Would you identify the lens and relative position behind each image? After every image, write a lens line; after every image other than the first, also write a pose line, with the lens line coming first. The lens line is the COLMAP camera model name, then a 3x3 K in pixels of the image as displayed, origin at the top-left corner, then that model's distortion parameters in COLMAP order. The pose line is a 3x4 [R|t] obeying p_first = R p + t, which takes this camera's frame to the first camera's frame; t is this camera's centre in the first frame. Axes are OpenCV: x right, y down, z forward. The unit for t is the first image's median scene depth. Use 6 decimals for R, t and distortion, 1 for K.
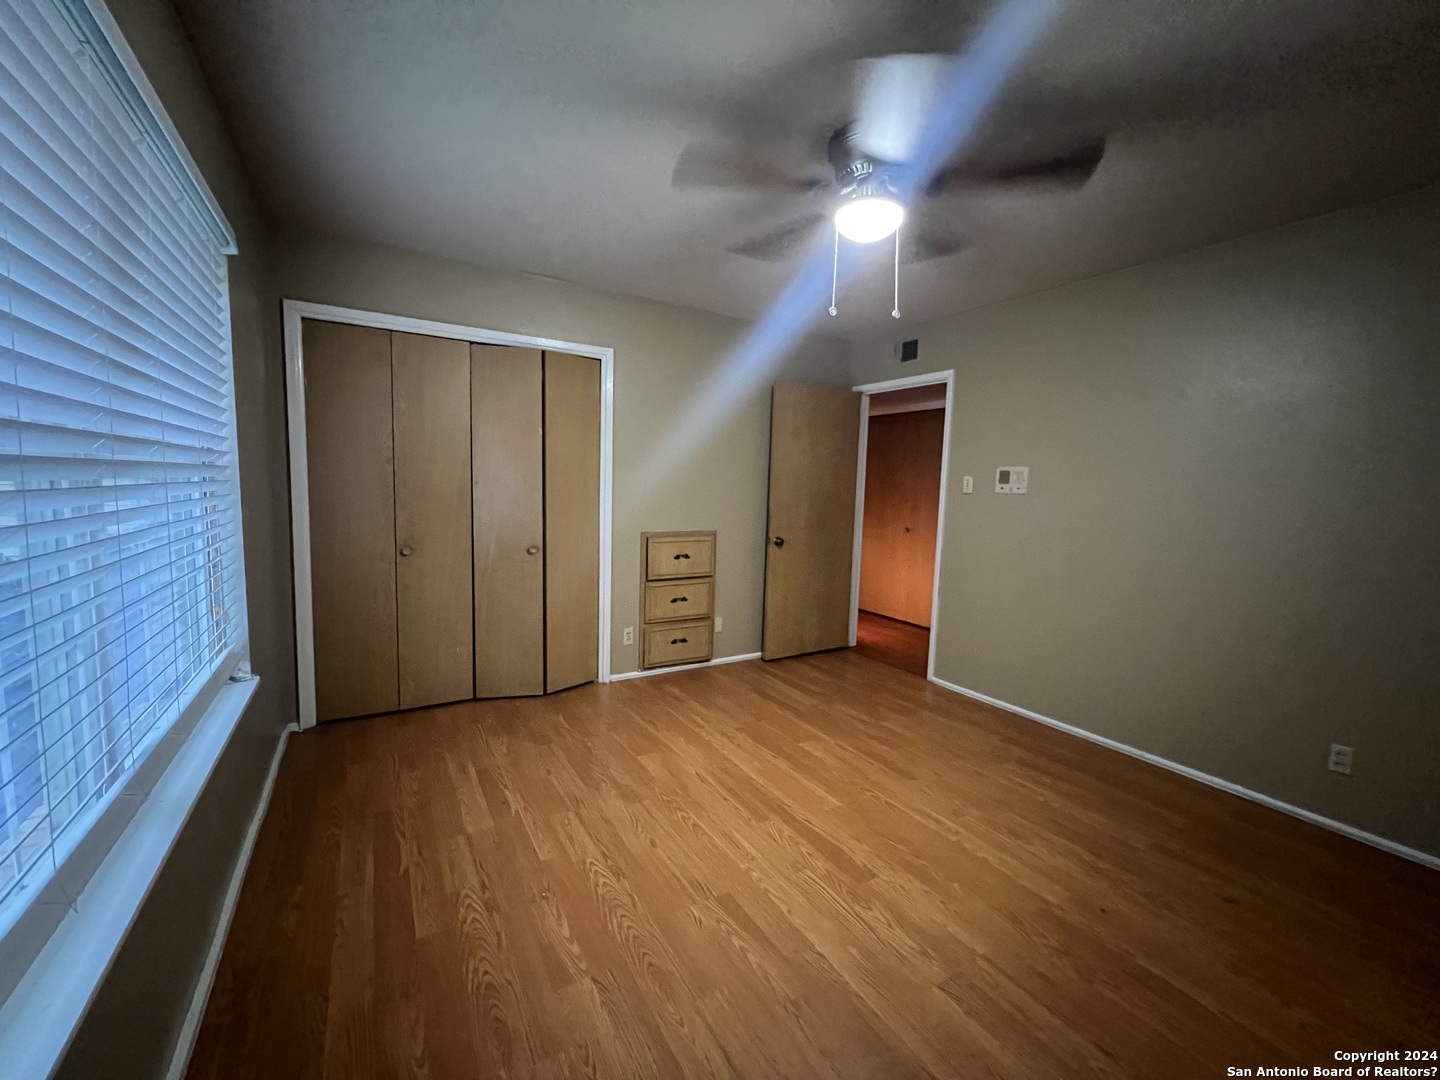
lens RADIAL K [[587.9, 0, 725.1], [0, 587.9, 539.2], [0, 0, 1]] dist [0.001796, 0.000210]
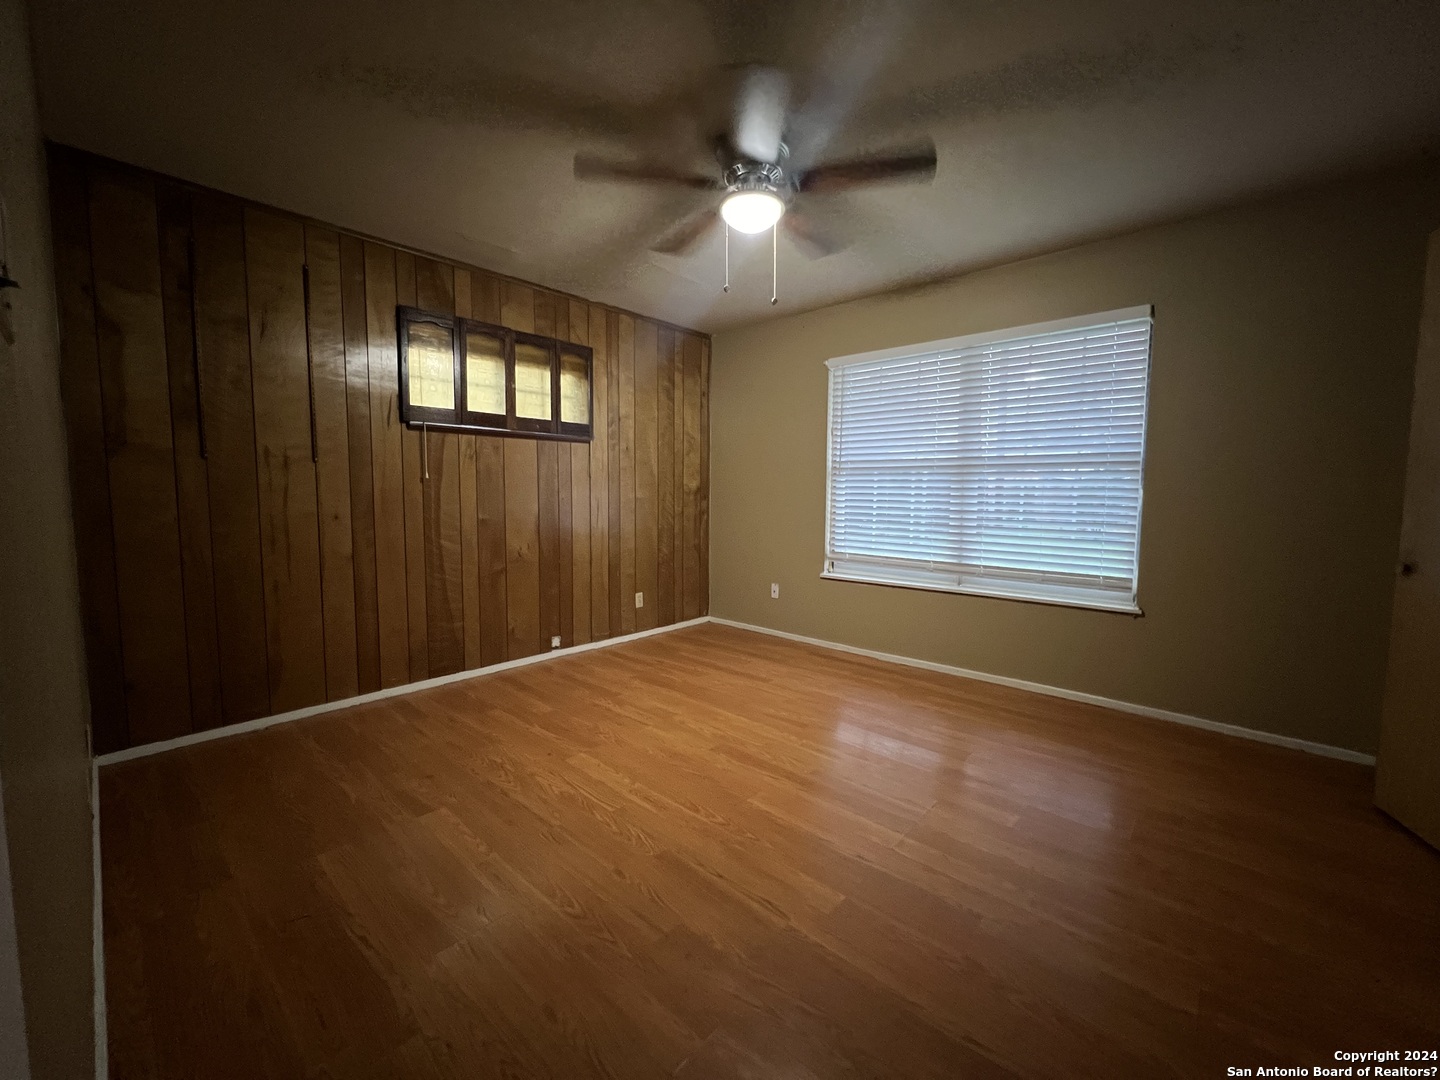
lens RADIAL K [[576.0, 0, 717.8], [0, 576.0, 538.8], [0, 0, 1]] dist [-0.001718, 0.000087]
pose [[-0.960814, -0.014650, -0.276806, 0.562317], [-0.062815, 0.984132, 0.165949, -0.097757], [0.269982, 0.176833, -0.946488, 2.001219]]
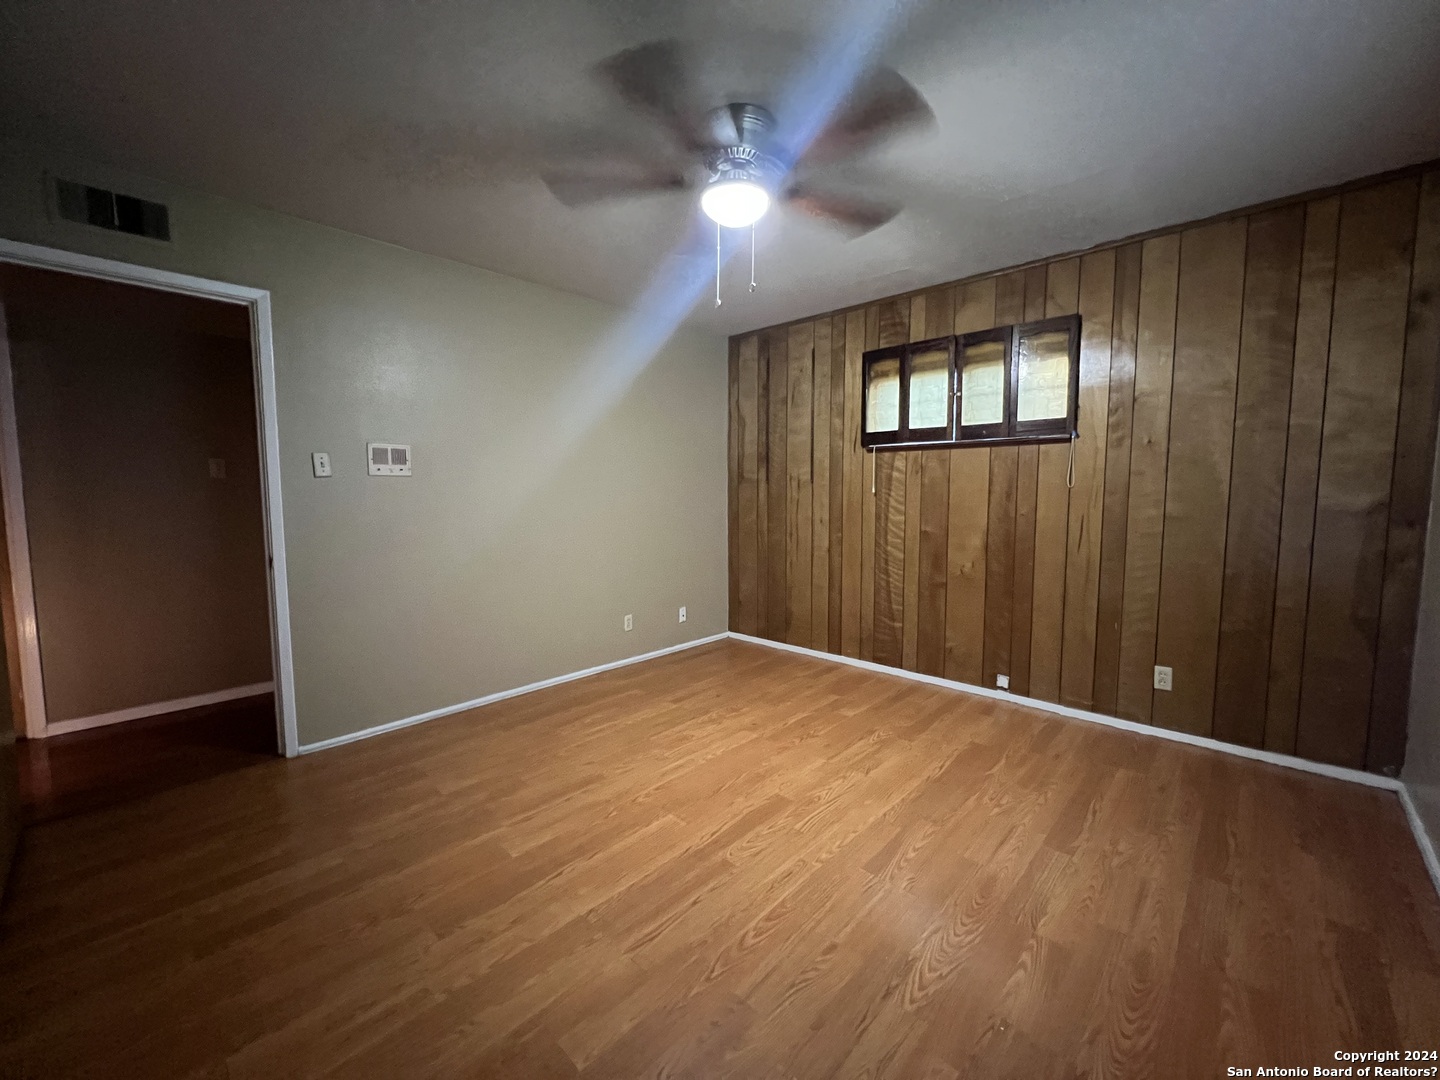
lens RADIAL K [[576.0, 0, 717.8], [0, 576.0, 538.8], [0, 0, 1]] dist [-0.001718, 0.000087]
pose [[-0.263112, -0.112282, 0.958209, -0.722548], [0.085816, 0.986544, 0.139166, -0.103672], [-0.960941, 0.118846, -0.249936, 1.260530]]
